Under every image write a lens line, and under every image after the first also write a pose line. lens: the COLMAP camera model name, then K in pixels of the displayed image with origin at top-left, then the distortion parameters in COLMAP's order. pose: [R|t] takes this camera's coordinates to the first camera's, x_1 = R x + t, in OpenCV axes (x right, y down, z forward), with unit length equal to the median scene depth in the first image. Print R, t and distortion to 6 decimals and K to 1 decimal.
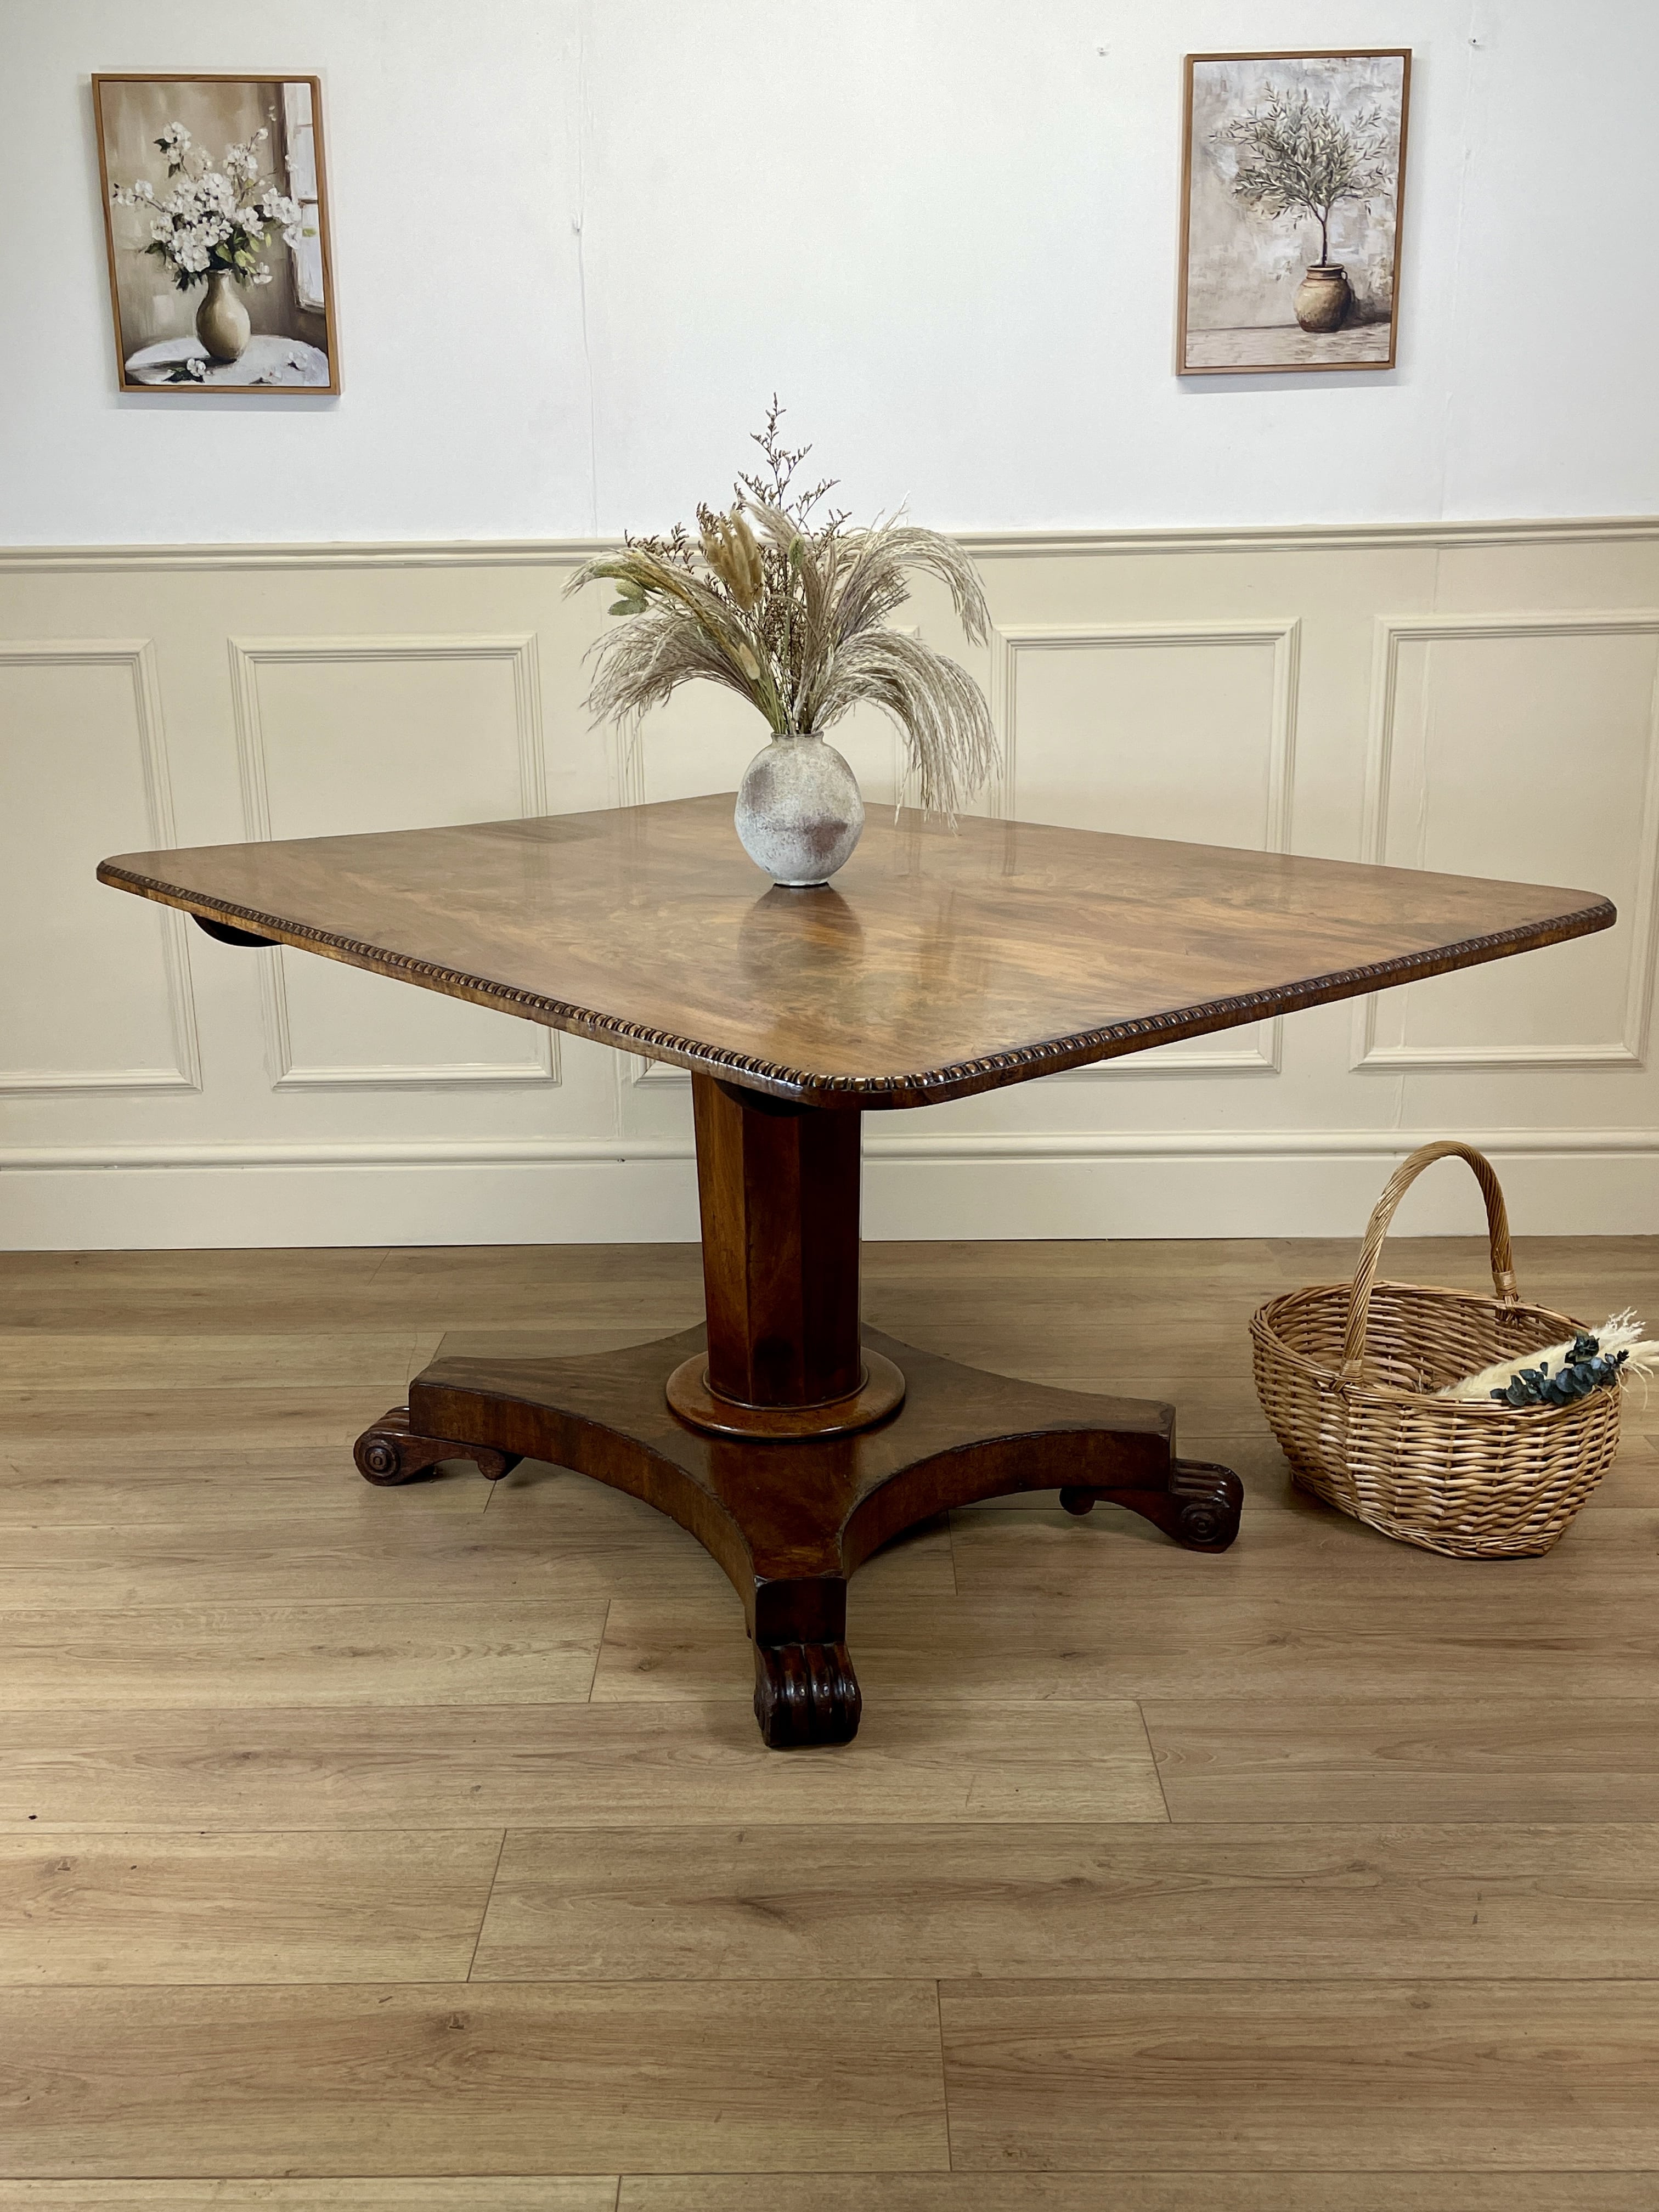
lens RADIAL K [[2028.3, 0, 826.3], [0, 2028.3, 1103.2], [0, 0, 1]] dist [0.027884, 0.000000]
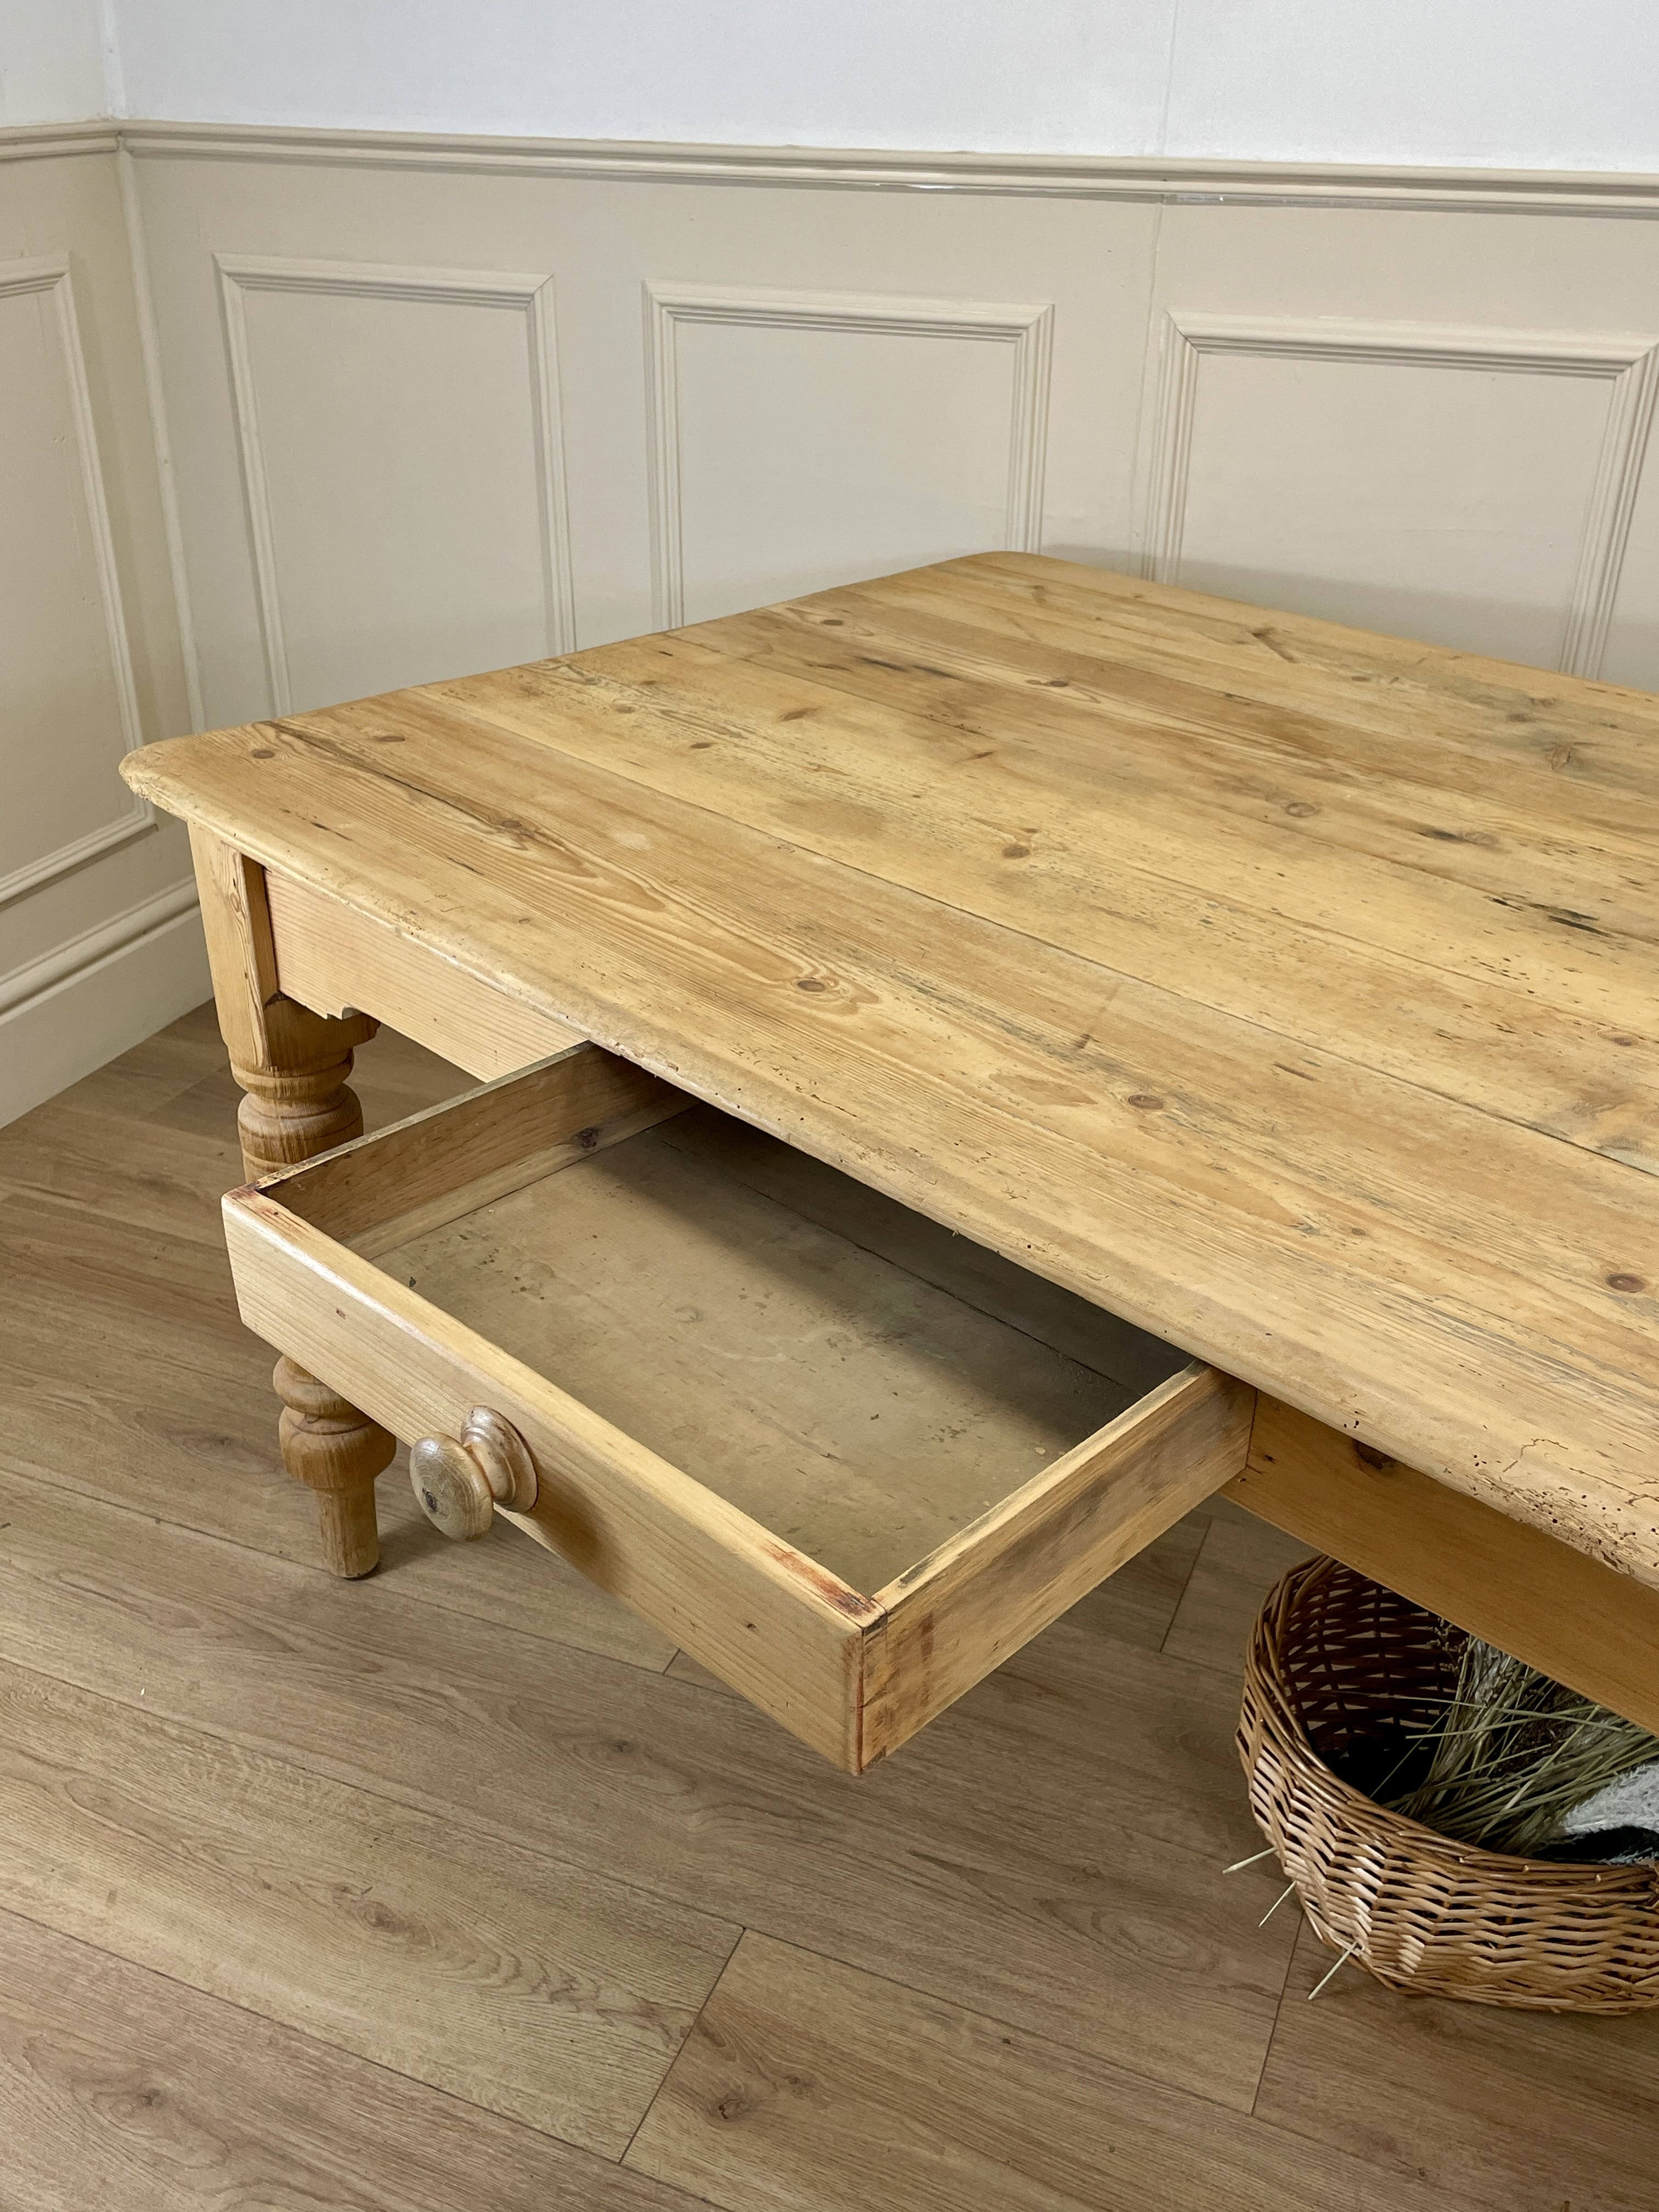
lens RADIAL K [[2028.3, 0, 811.0], [0, 2028.3, 1097.1], [0, 0, 1]] dist [0.027884, 0.000000]
pose [[0.920057, 0.204016, -0.334475, 0.085882], [-0.120303, 0.959591, 0.254388, -0.200455], [0.372858, -0.193813, 0.907421, 0.440962]]
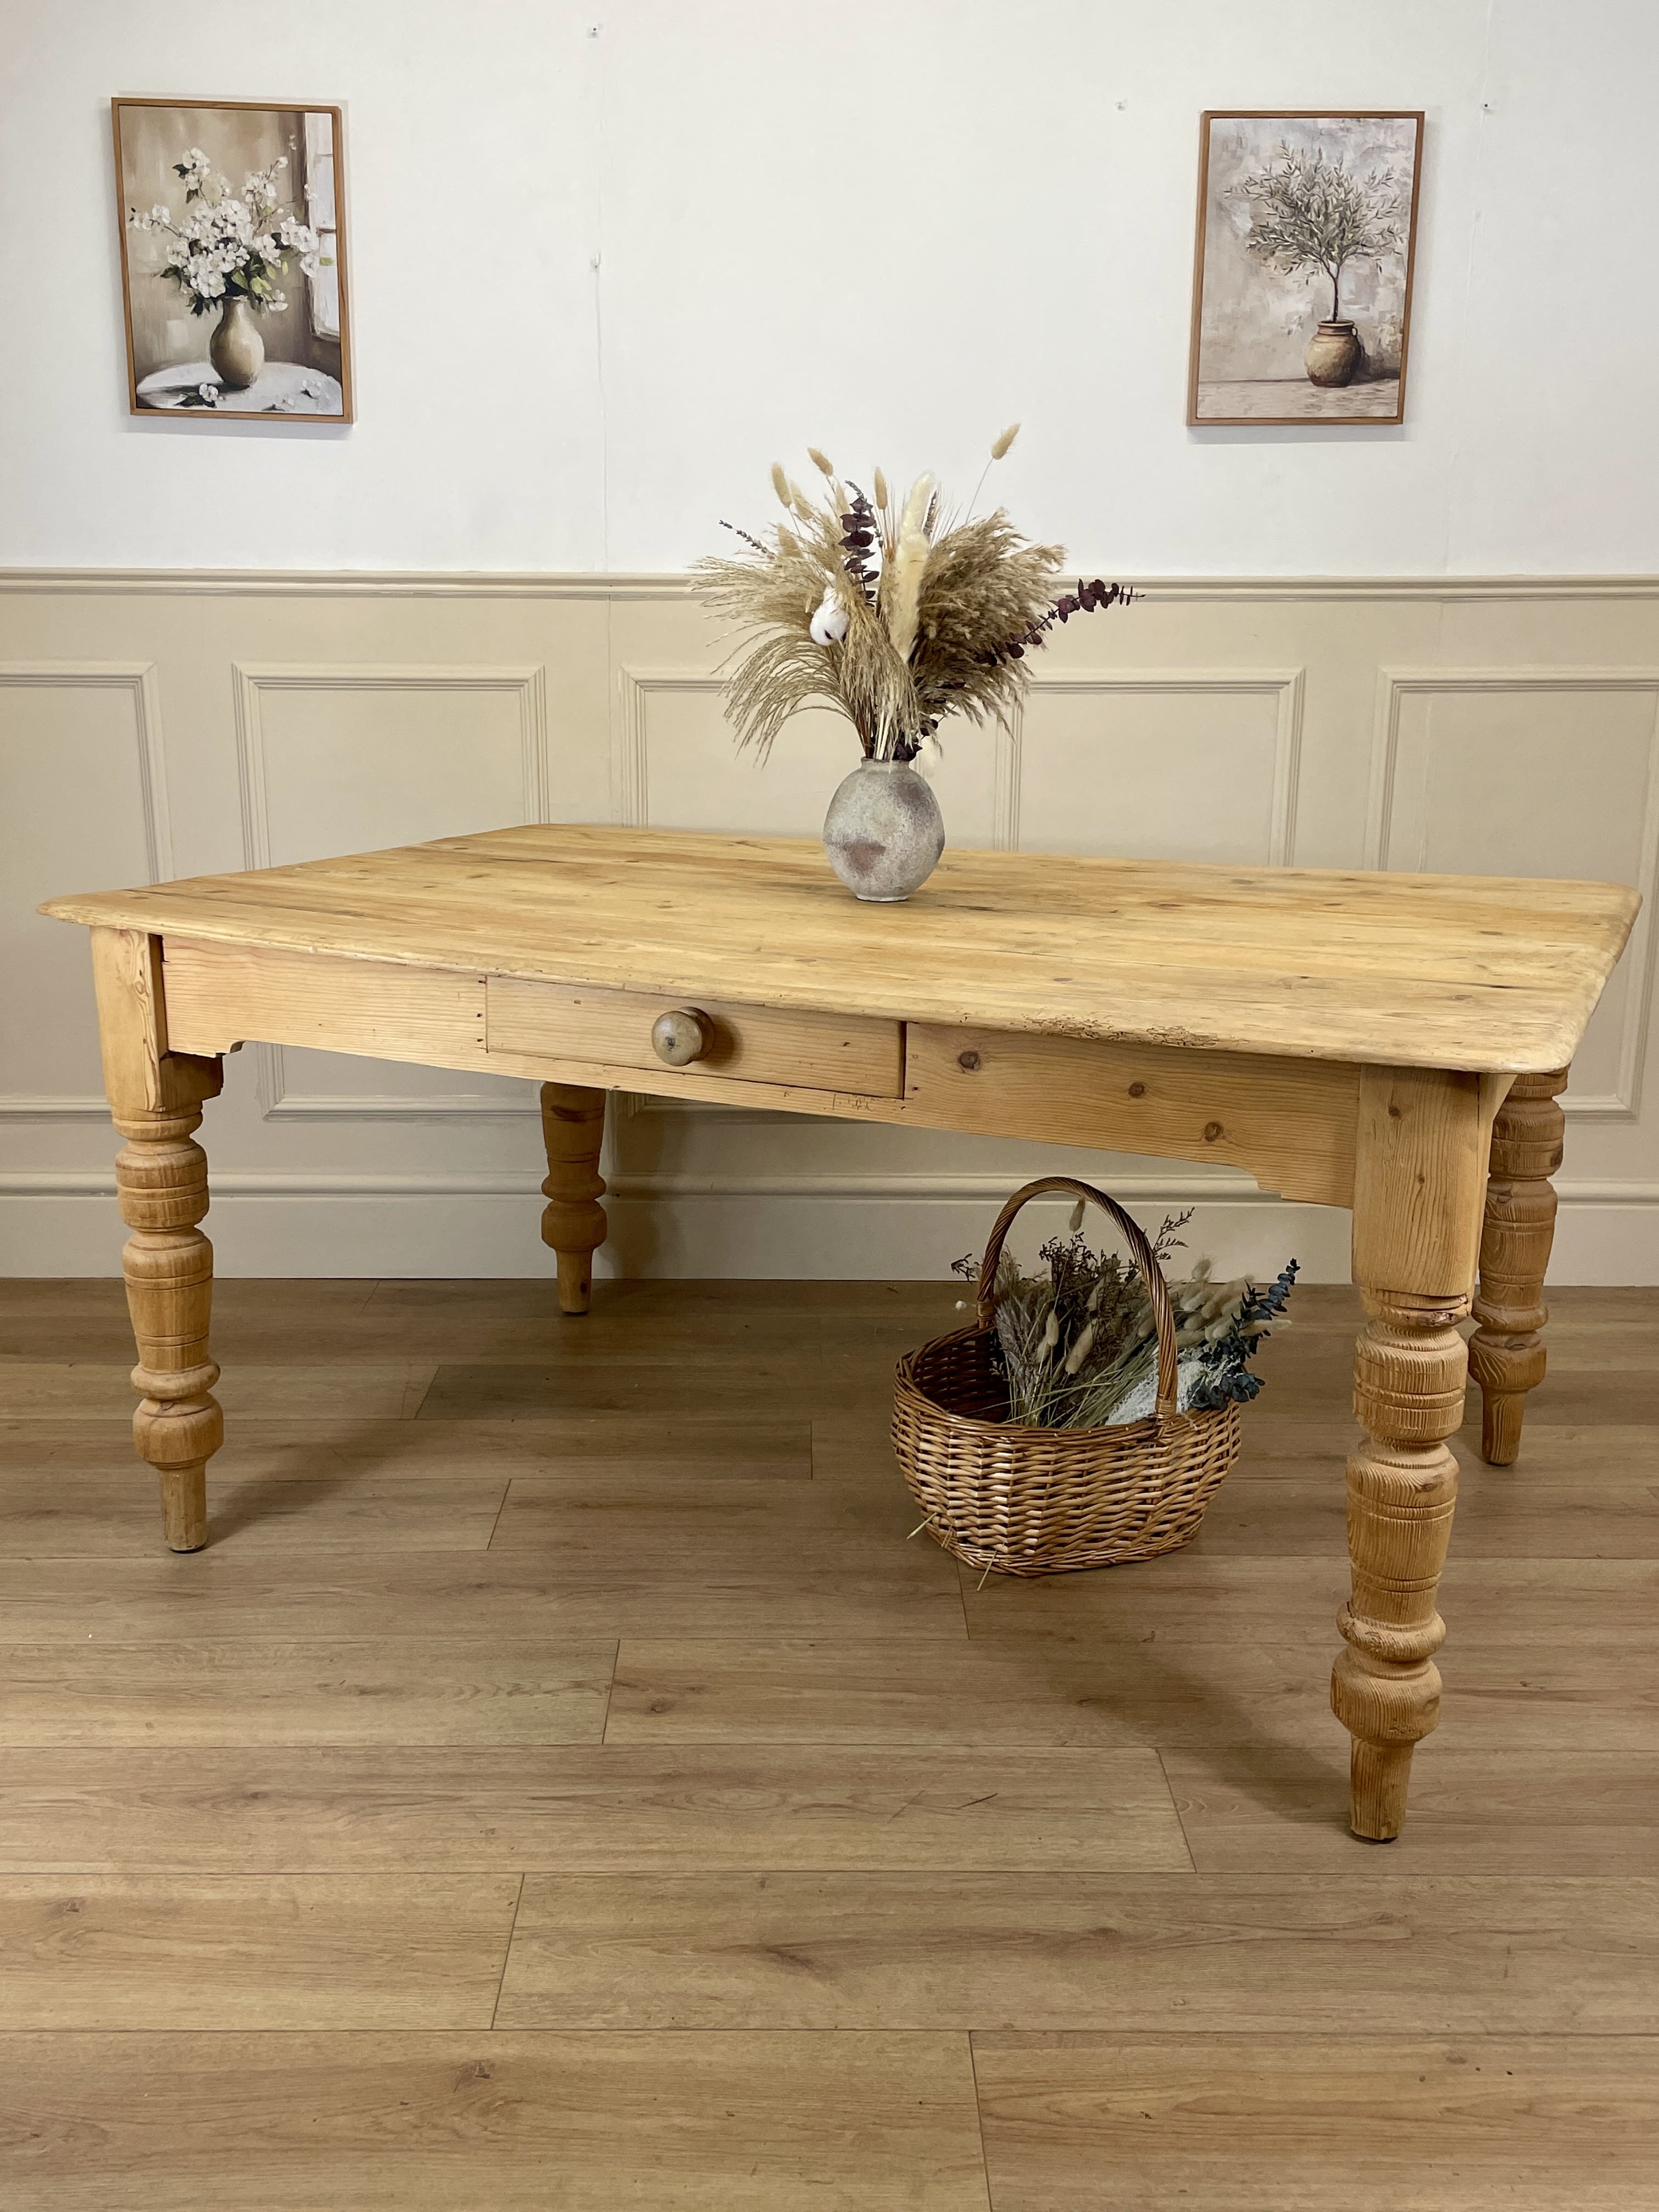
lens RADIAL K [[2028.3, 0, 825.7], [0, 2028.3, 1105.3], [0, 0, 1]] dist [0.027884, 0.000000]
pose [[0.999561, 0.017495, 0.023892, -0.034198], [-0.017058, 0.999685, -0.018388, 0.000849], [-0.024206, 0.017972, 0.999545, 0.004301]]
